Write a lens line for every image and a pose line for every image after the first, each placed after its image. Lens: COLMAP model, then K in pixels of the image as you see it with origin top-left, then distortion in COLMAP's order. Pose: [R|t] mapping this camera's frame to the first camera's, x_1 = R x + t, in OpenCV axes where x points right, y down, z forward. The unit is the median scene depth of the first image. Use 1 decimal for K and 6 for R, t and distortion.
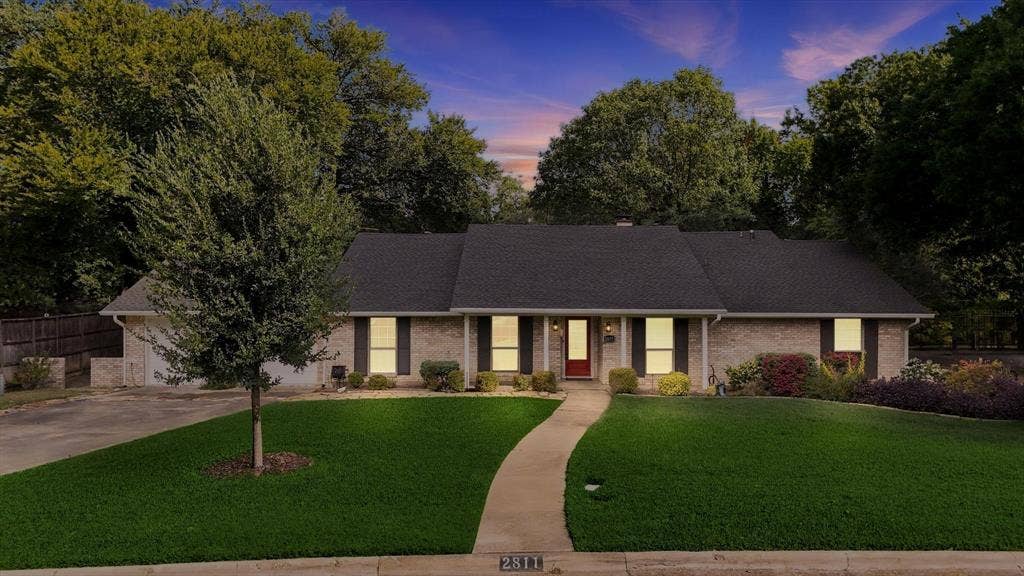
lens RADIAL K [[578.9, 0, 515.0], [0, 578.9, 286.5], [0, 0, 1]] dist [0.006764, 0.000516]
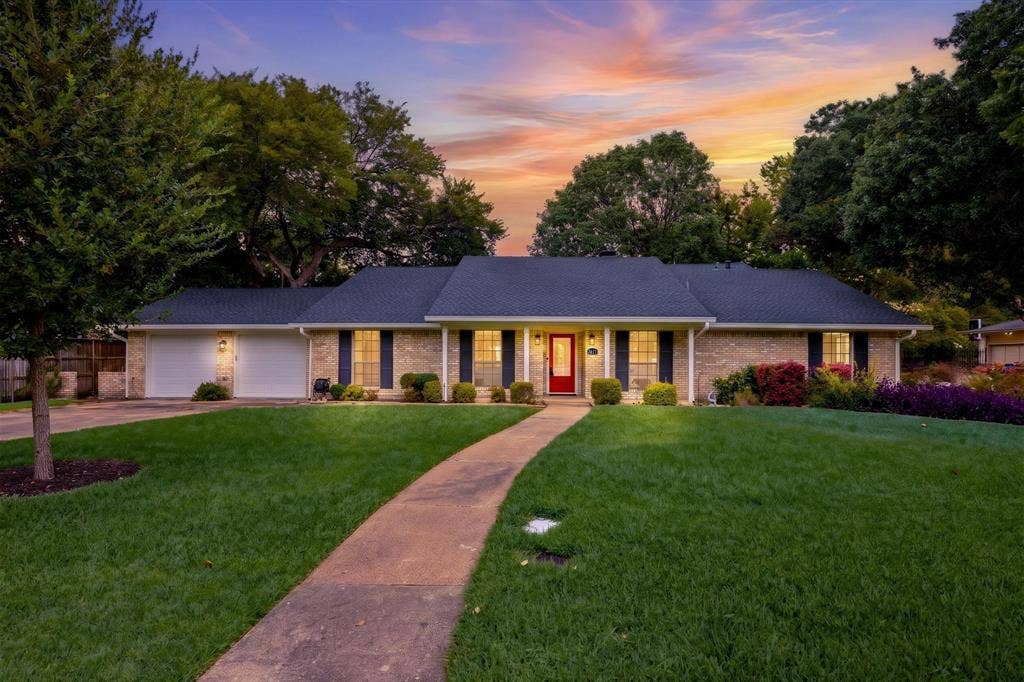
lens RADIAL K [[449.8, 0, 516.3], [0, 449.8, 342.4], [0, 0, 1]] dist [0.000990, 0.000112]
pose [[0.999857, 0.006289, -0.015673, 0.044068], [-0.006191, 0.999961, 0.006331, 0.069317], [0.015712, -0.006233, 0.999857, 0.229376]]
